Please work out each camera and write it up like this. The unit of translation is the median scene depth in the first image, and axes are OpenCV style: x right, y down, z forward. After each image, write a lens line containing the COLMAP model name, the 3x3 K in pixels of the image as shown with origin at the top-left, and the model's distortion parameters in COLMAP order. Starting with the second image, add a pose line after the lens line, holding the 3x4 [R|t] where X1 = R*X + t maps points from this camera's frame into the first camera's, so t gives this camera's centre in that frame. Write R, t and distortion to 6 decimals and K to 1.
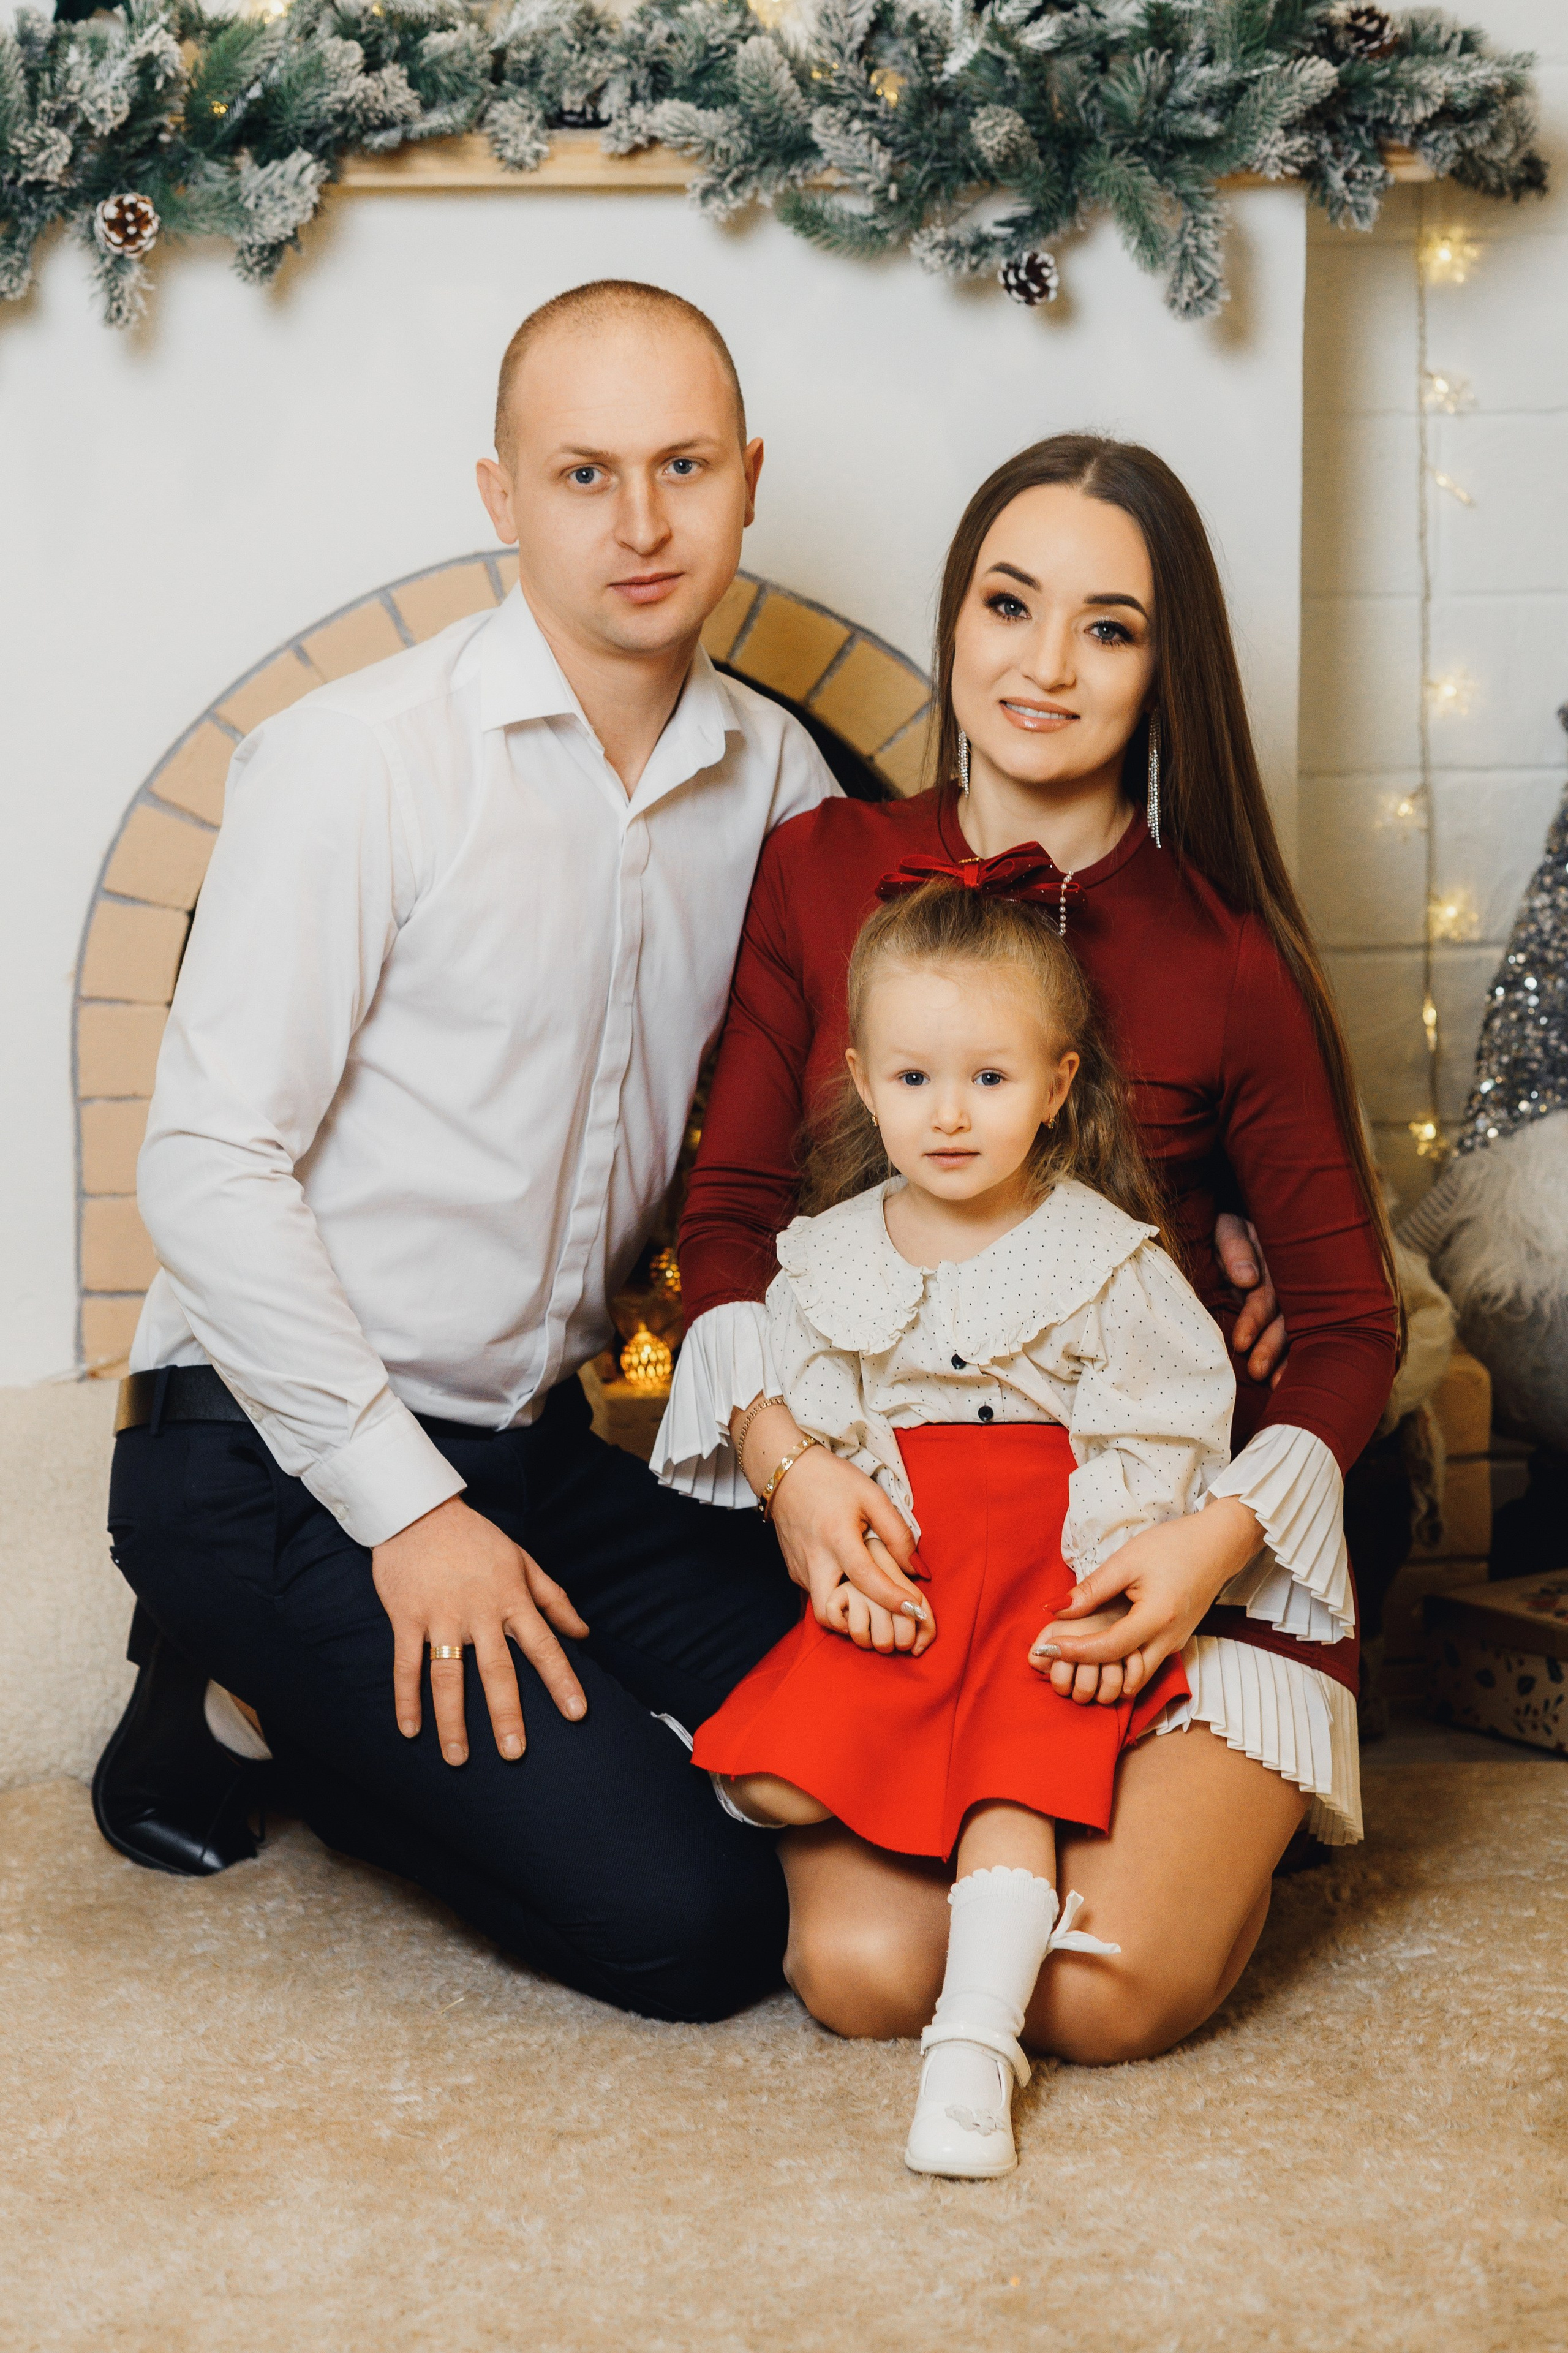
lens RADIAL K [[6416.6, 0, 790.9], [0, 6416.6, 1172.7], [0, 0, 1]] dist [-0.032101, 0.330449]
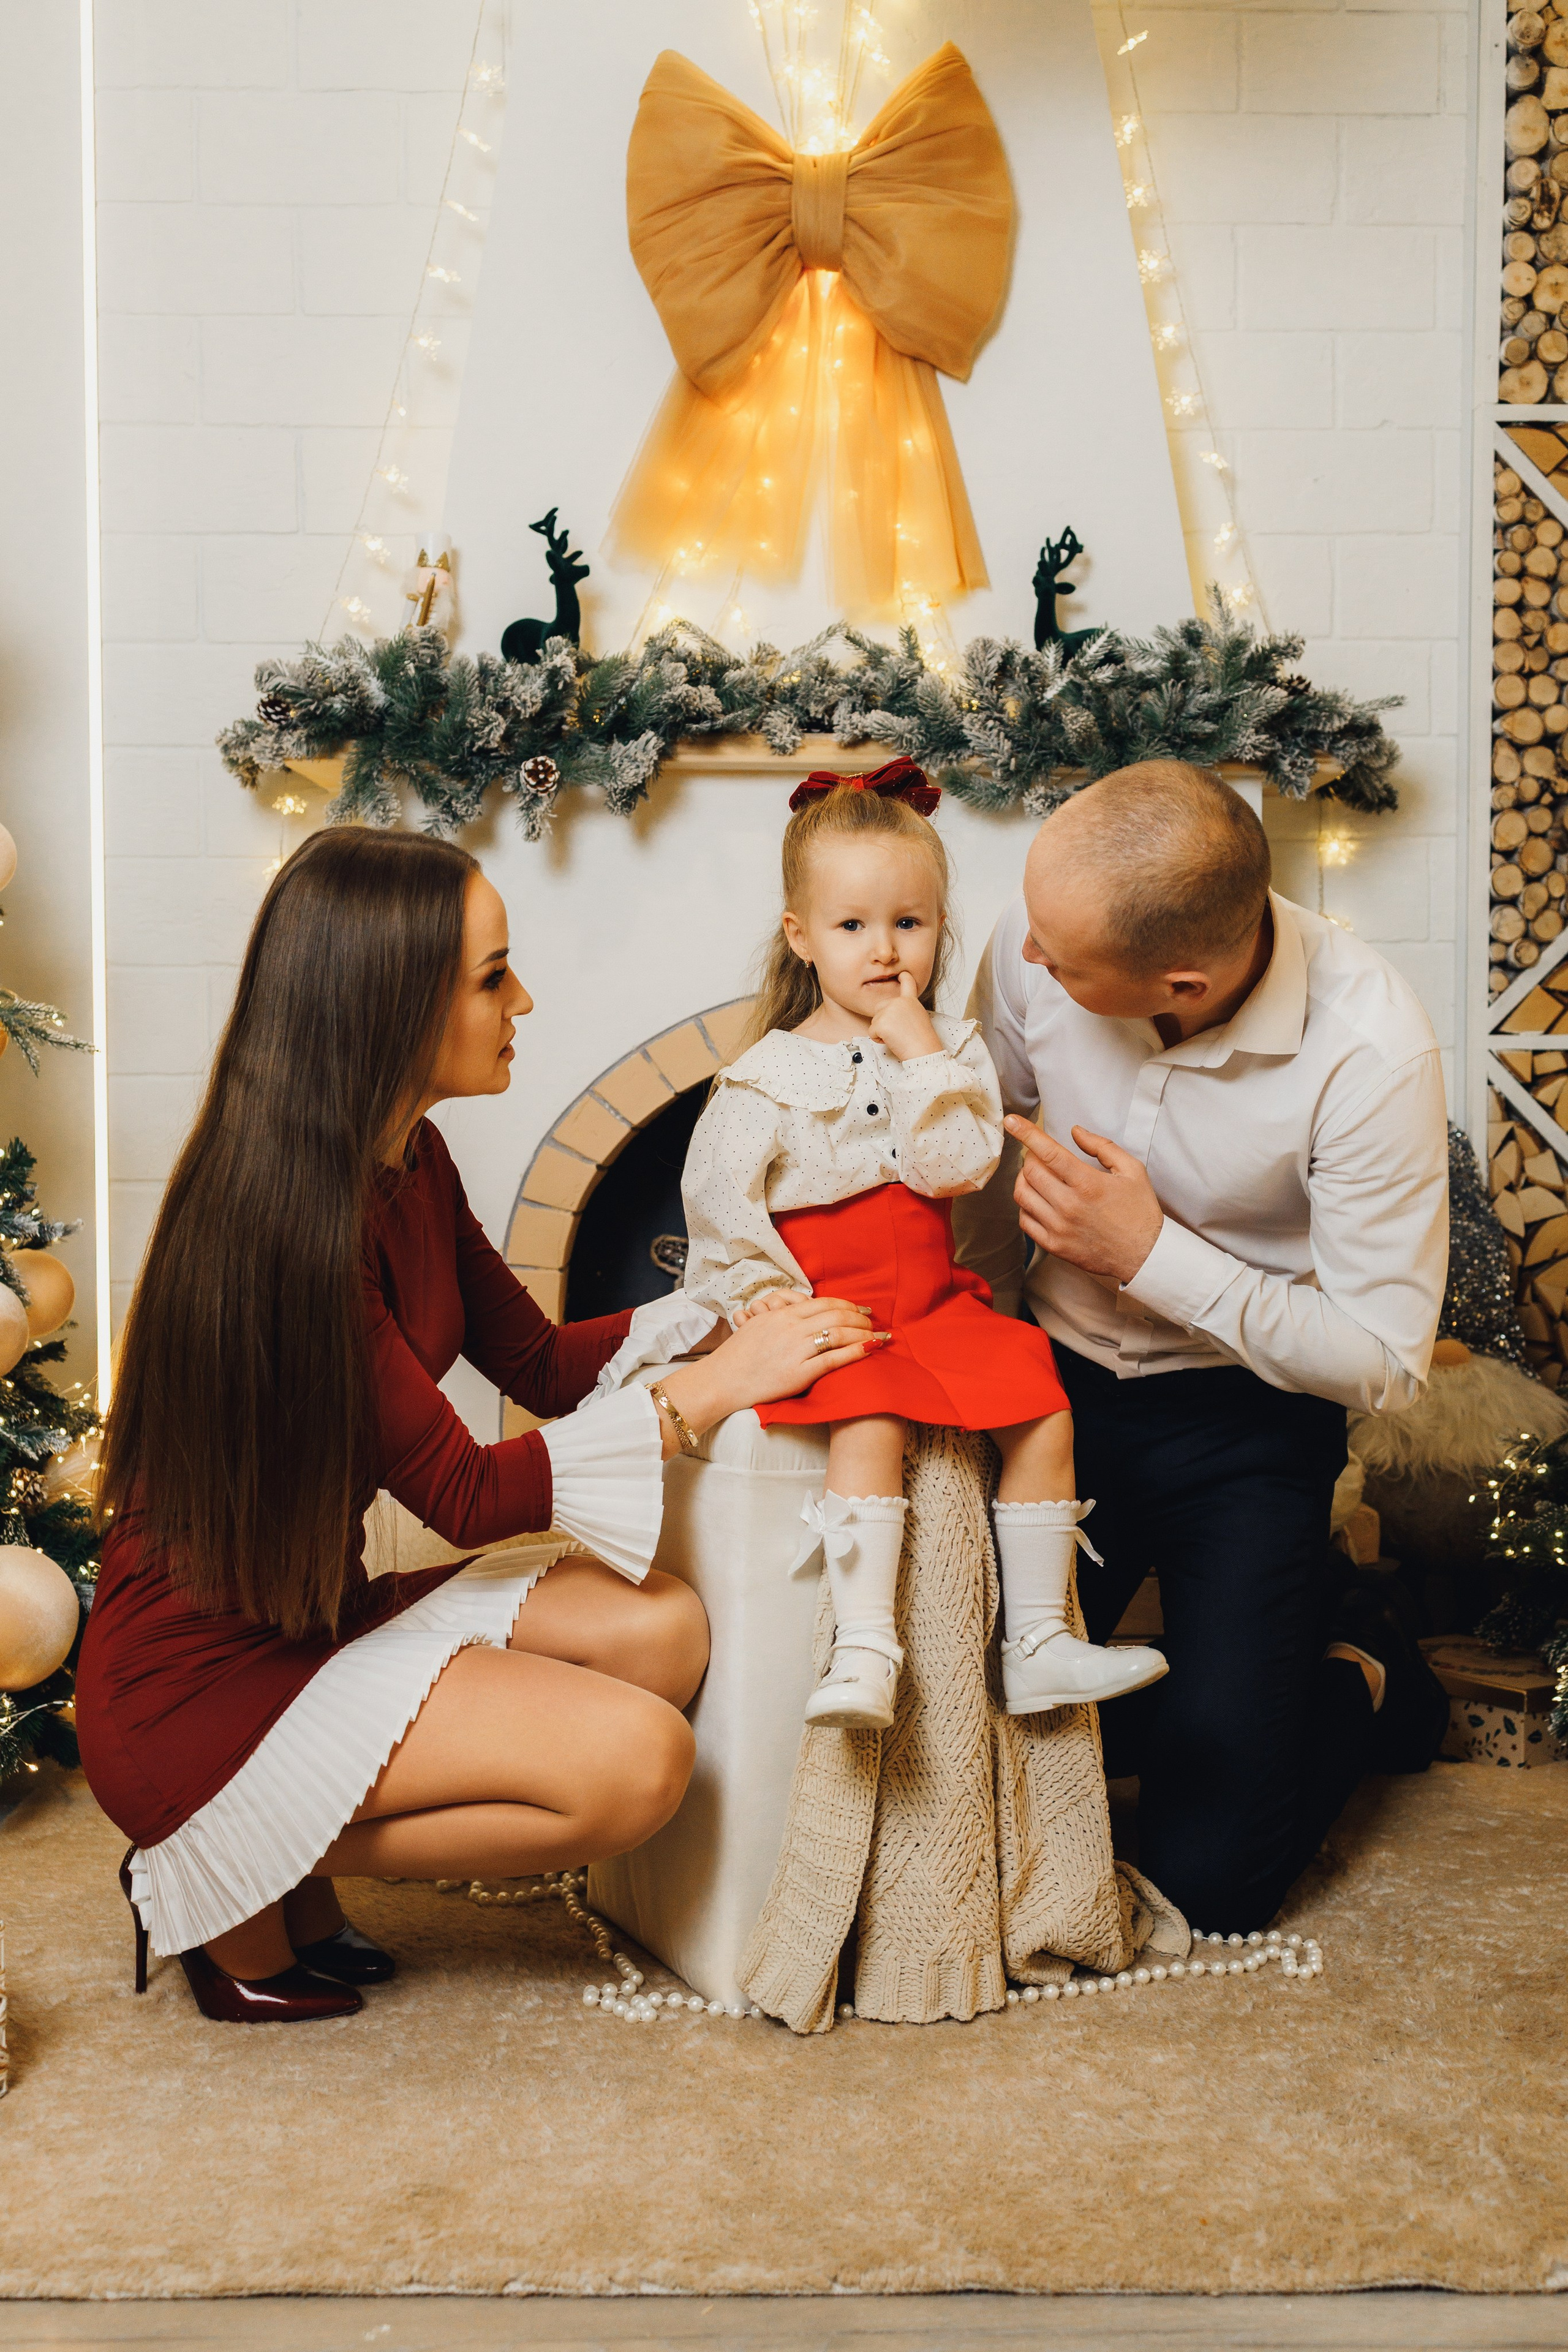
lens RADIAL K [[2594.7, 0, 834.5], [0, 2594.7, 1183.0], [0, 0, 1]] dist [0.025468, -0.004491]
pose [[0.999413, 0.010868, -0.032480, -0.006640], [-0.015065, 0.991148, -0.131901, 0.039126], [0.030759, 0.132313, 0.990731, 0.361123]]
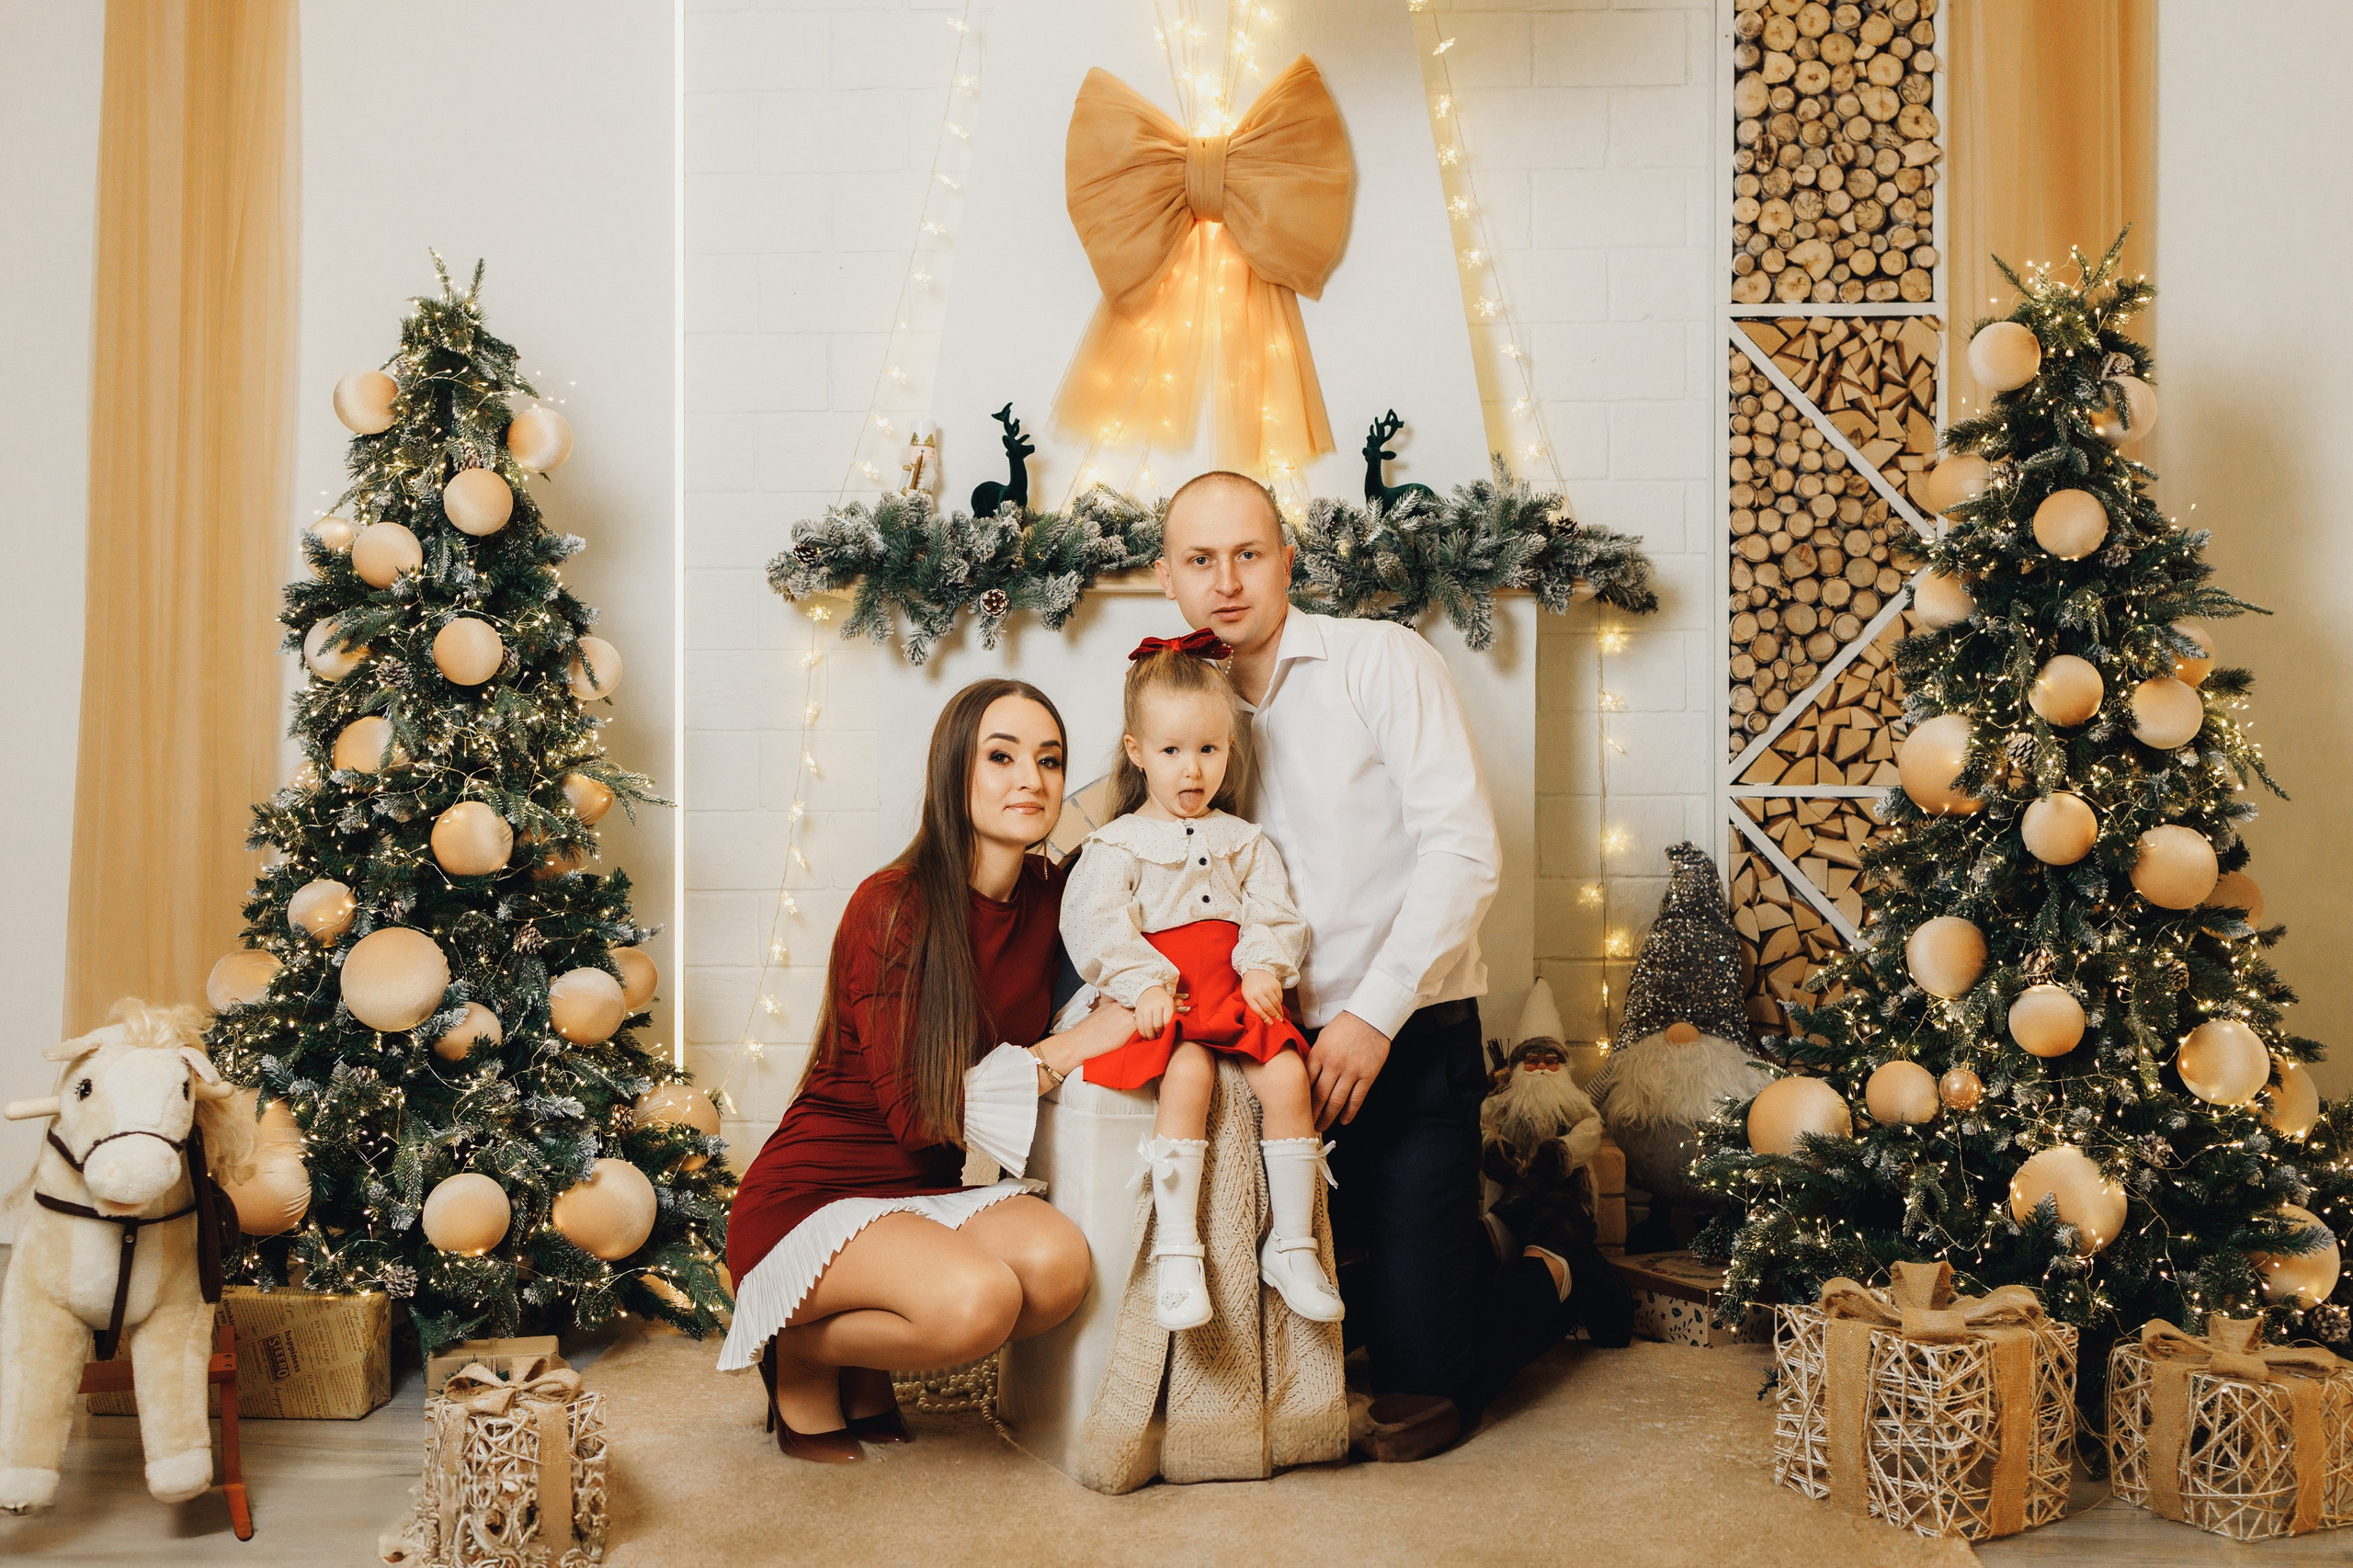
lens RADIAL K [[2595.8, 0, 1166.9], [0, 2595.8, 719.7], [0, 0, 1]] dist [0.025468, -0.004491]
pose [[0.991953, 0.011072, -0.126124, 0.069317], [-0.032846, 0.984568, -0.171895, 0.044357], [0.122274, 0.174654, 0.977008, 0.132188]]
